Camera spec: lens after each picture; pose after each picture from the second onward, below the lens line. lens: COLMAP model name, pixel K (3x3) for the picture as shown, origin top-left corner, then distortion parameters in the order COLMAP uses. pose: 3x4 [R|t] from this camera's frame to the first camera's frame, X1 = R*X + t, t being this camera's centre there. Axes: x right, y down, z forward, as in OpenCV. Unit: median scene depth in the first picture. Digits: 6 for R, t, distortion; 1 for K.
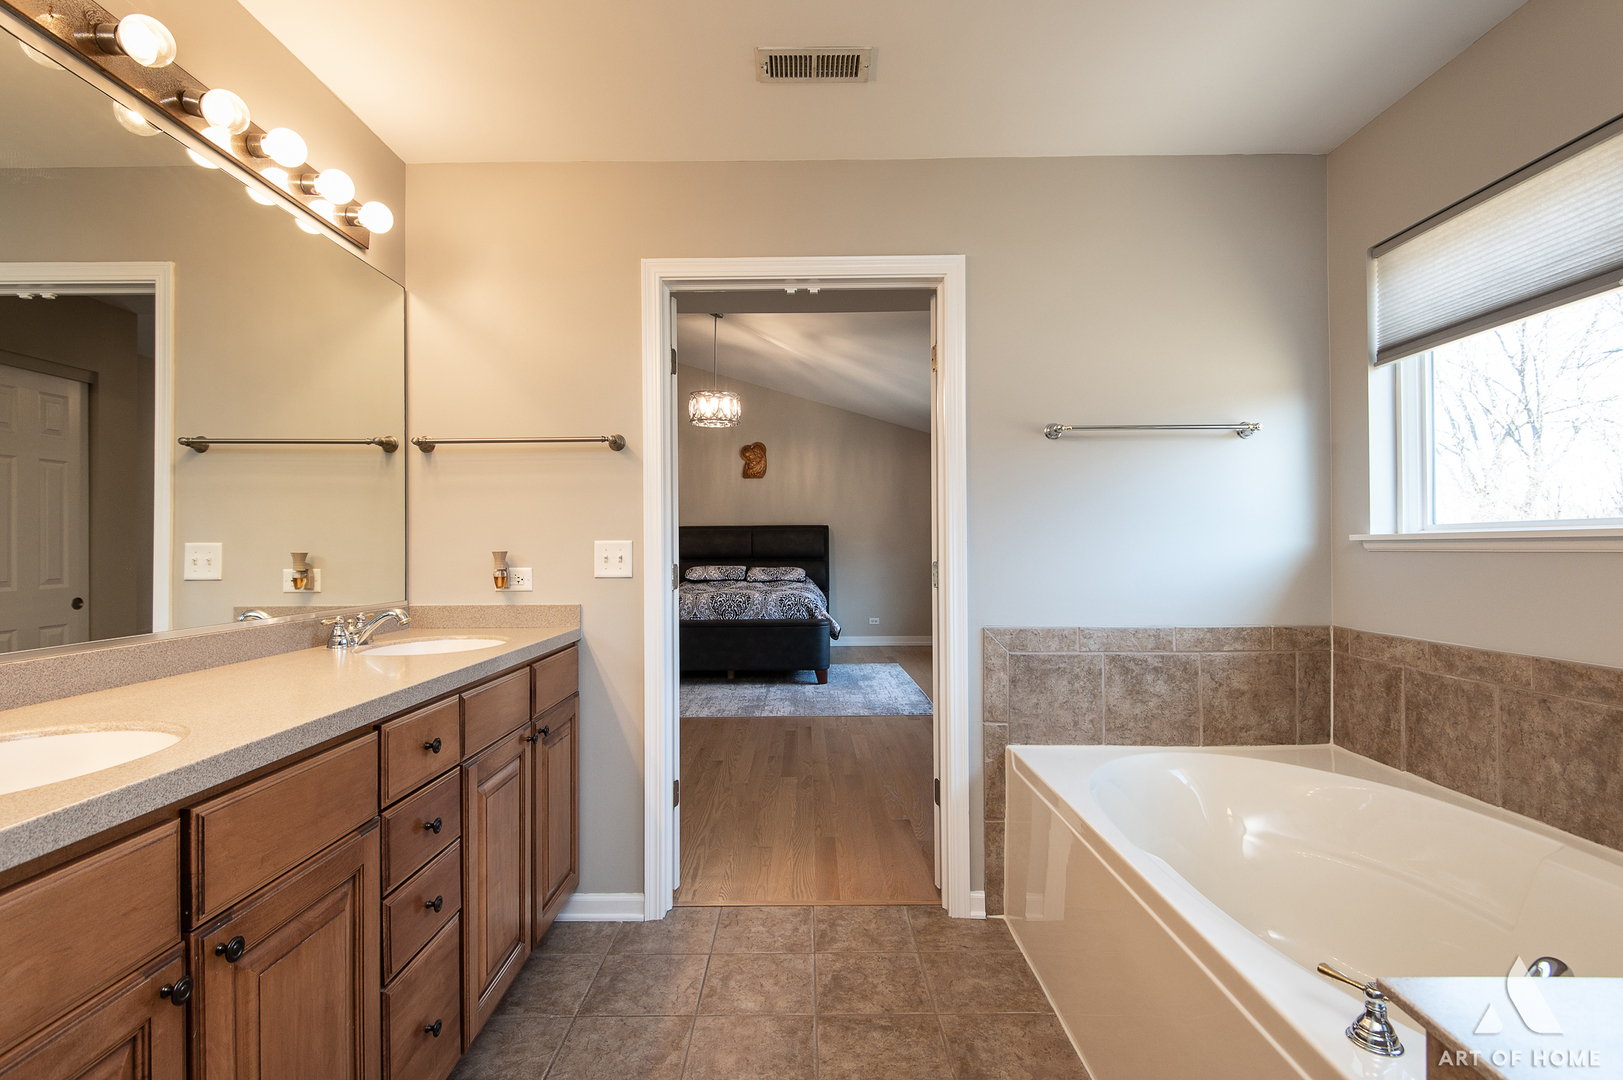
lens RADIAL K [[770.9, 0, 814.0], [0, 770.9, 543.1], [0, 0, 1]] dist [-0.001367, -0.000244]
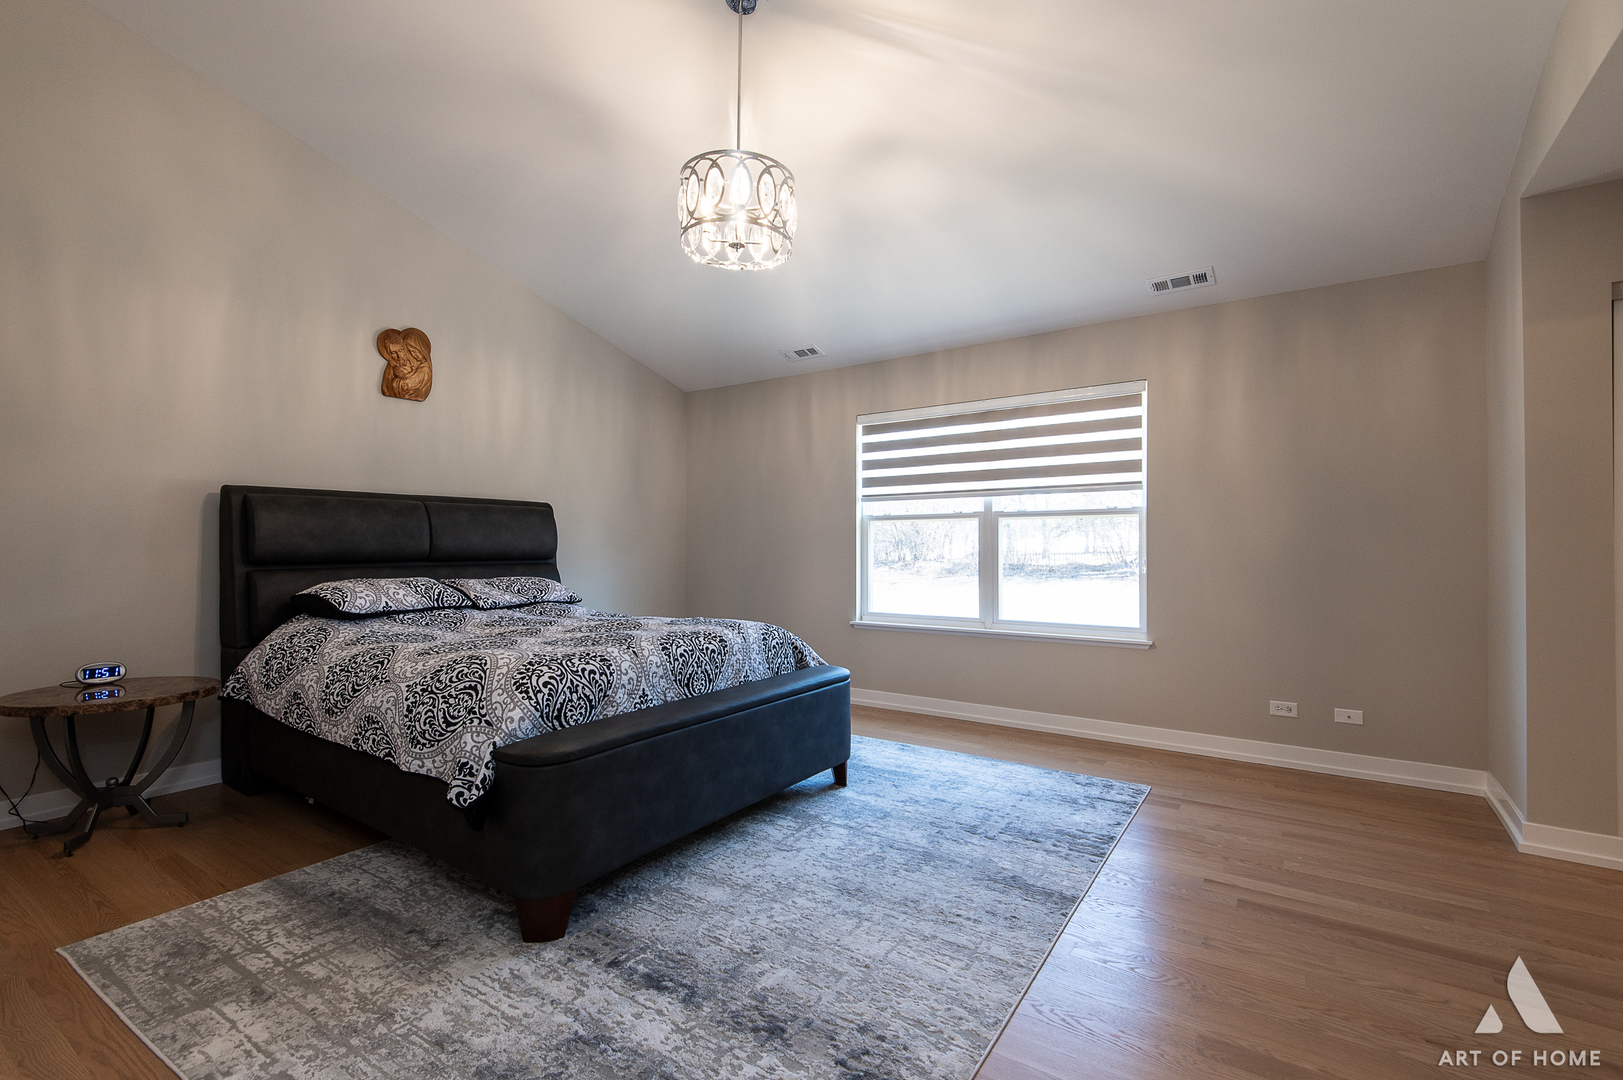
lens RADIAL K [[731.1, 0, 810.9], [0, 731.1, 544.6], [0, 0, 1]] dist [0.004876, -0.003042]
pose [[0.599164, 0.003274, 0.800619, -0.305884], [0.000935, 0.999988, -0.004789, 0.011862], [-0.800625, 0.003618, 0.599154, 0.525564]]
